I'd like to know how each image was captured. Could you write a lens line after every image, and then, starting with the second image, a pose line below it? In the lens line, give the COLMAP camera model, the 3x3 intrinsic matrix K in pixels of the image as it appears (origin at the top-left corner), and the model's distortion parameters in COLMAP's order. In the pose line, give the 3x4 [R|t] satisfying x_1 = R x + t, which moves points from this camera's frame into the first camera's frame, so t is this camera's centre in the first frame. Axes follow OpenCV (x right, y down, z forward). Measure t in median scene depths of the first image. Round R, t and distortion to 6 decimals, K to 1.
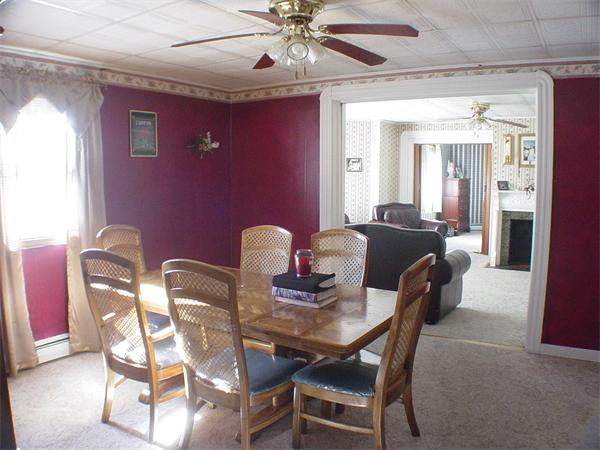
lens RADIAL K [[593.0, 0, 300.0], [0, 593.0, 225.0], [0, 0, 1]] dist [-0.138228, 0.024938]
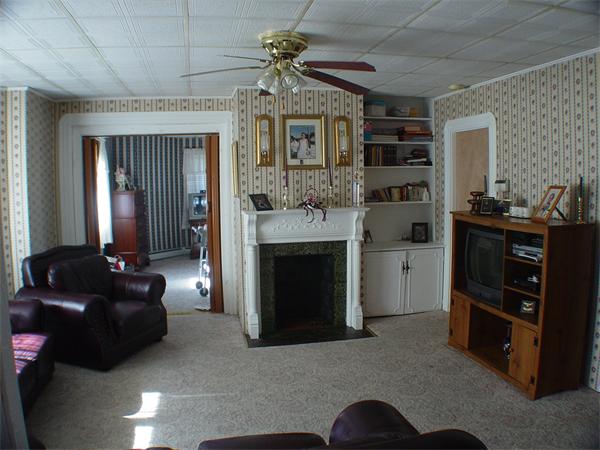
lens RADIAL K [[495.3, 0, 300.0], [0, 495.3, 225.0], [0, 0, 1]] dist [-0.195993, 0.006123]
pose [[0.730449, -0.094722, 0.676367, 0.037806], [0.088298, 0.995122, 0.044004, -0.063009], [-0.677236, 0.027579, 0.735249, 0.605733]]
